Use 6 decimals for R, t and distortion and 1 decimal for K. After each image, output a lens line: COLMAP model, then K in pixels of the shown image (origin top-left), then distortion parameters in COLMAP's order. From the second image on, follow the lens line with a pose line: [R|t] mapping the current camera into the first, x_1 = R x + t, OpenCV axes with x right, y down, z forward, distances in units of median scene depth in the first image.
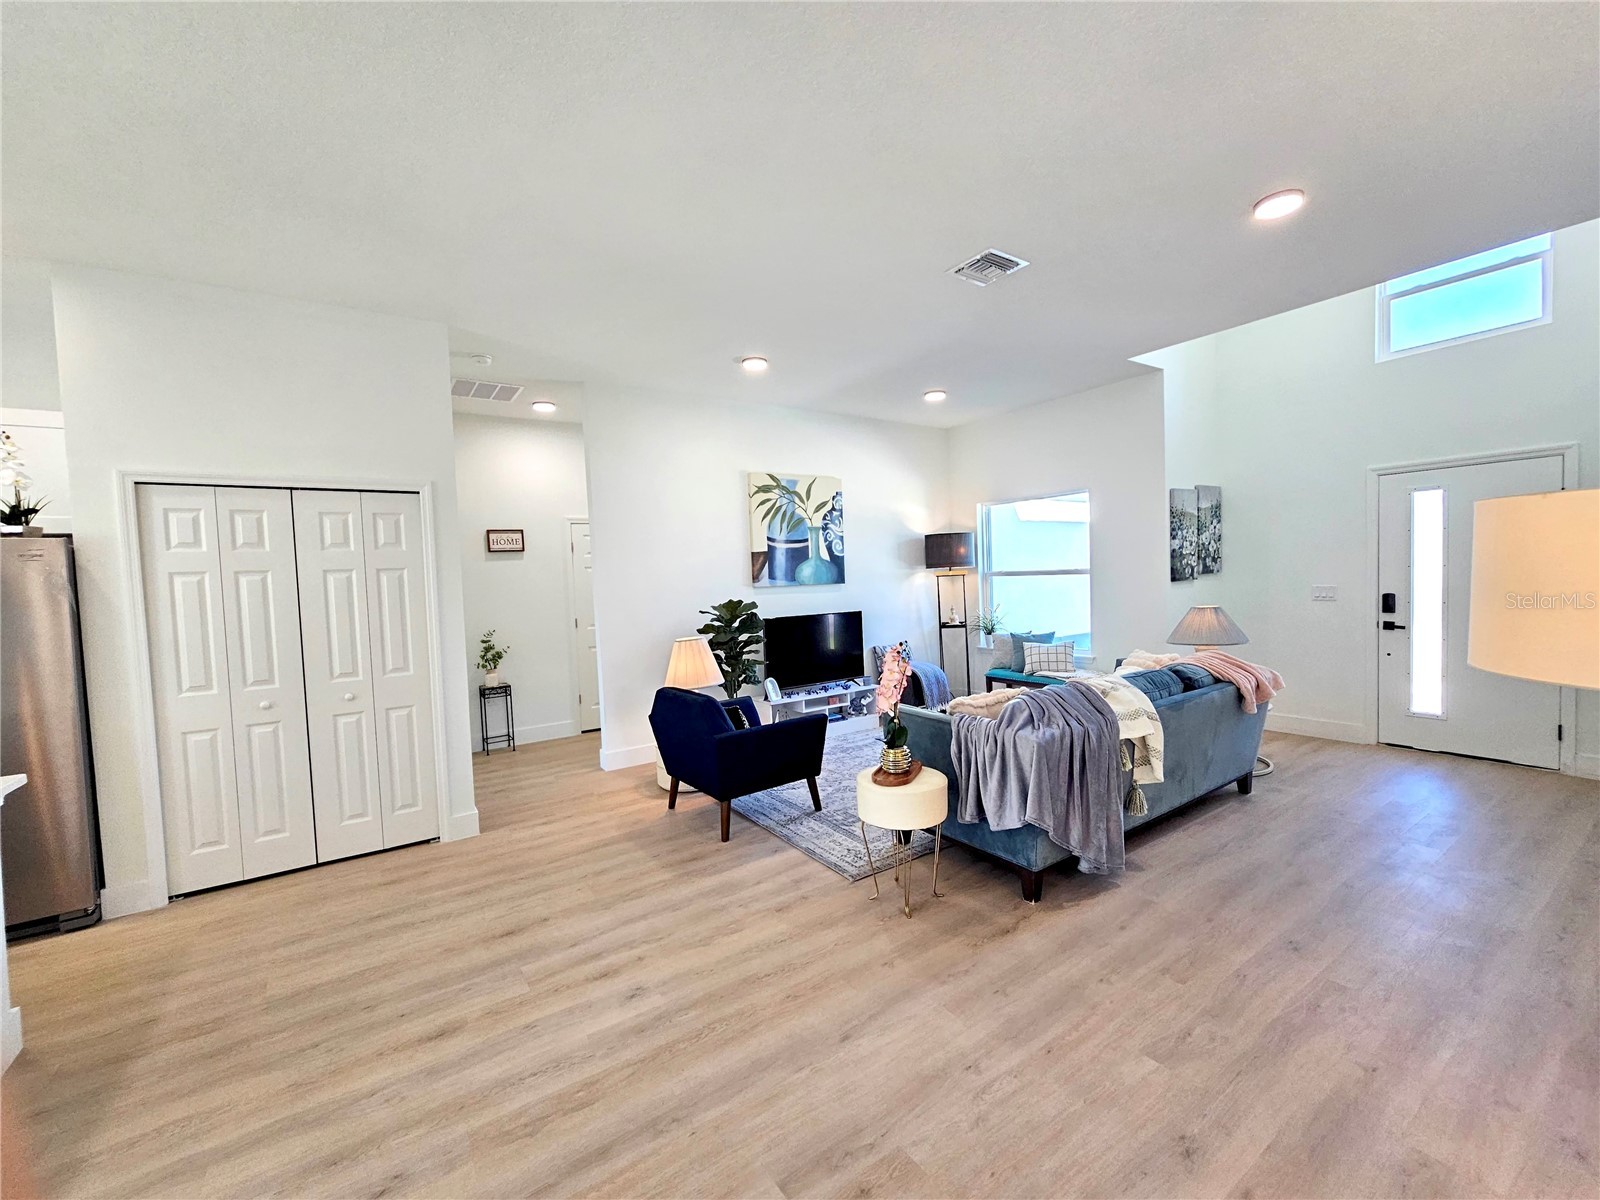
lens RADIAL K [[658.2, 0, 798.8], [0, 658.2, 601.9], [0, 0, 1]] dist [-0.003056, 0.001683]
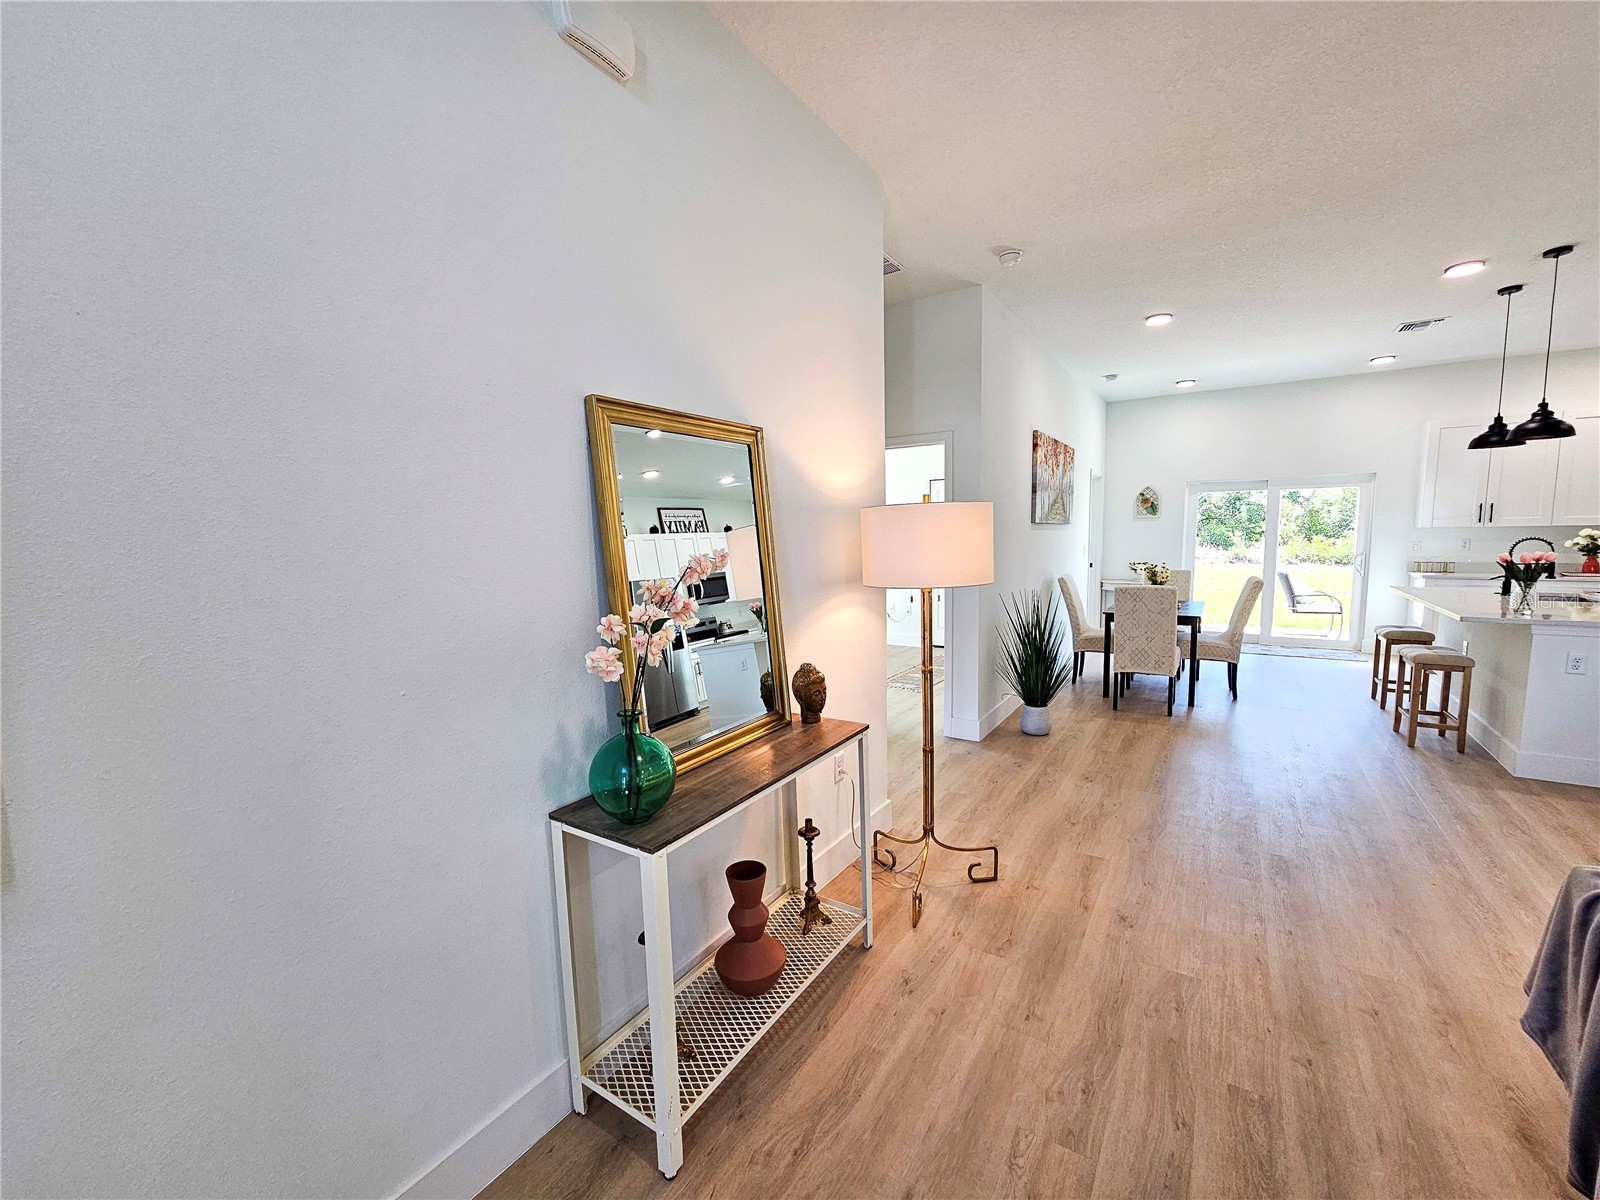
lens RADIAL K [[658.2, 0, 800.7], [0, 658.2, 606.9], [0, 0, 1]] dist [-0.003056, 0.001683]
pose [[-0.918840, 0.102281, -0.381146, 0.925903], [0.040382, 0.985128, 0.167009, -0.076814], [0.392560, 0.138063, -0.909305, 1.034318]]
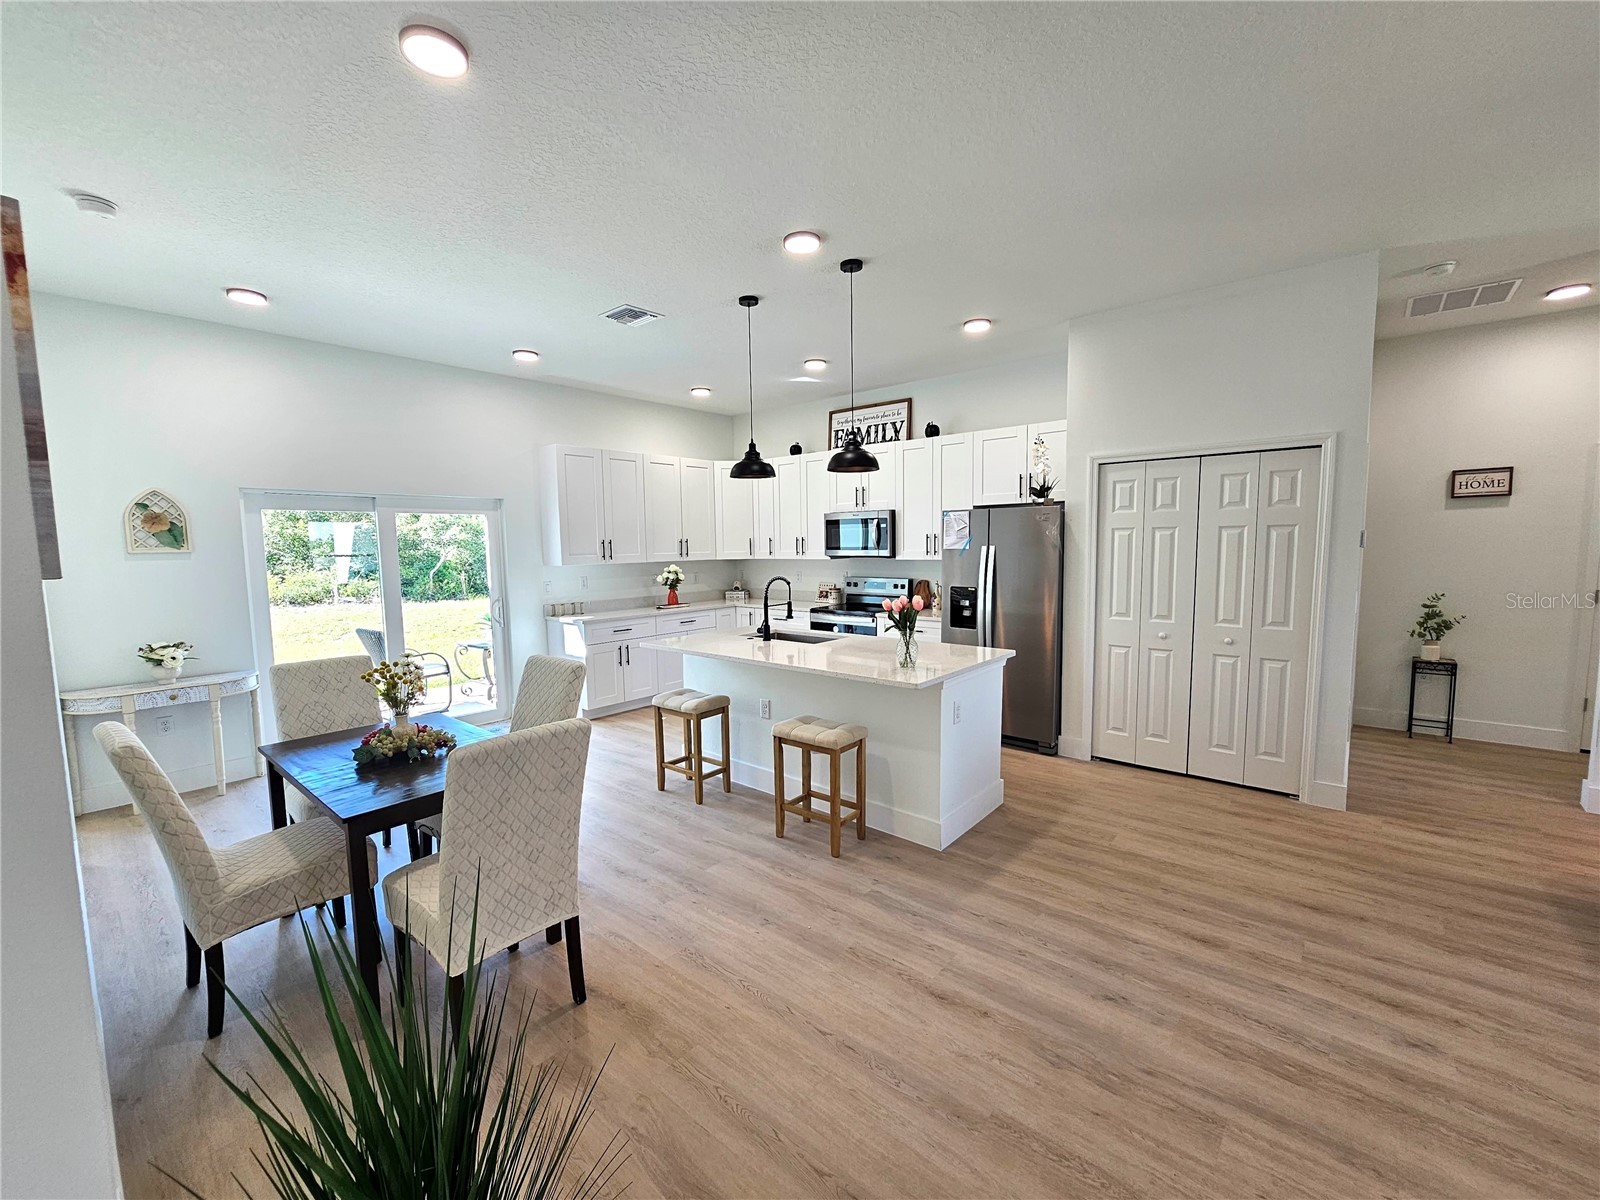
lens RADIAL K [[658.2, 0, 802.9], [0, 658.2, 603.9], [0, 0, 1]] dist [-0.003056, 0.001683]
pose [[0.267823, 0.124123, -0.955440, 0.206653], [-0.033228, 0.992267, 0.119592, -0.031298], [0.962895, -0.000282, 0.269876, 0.006526]]
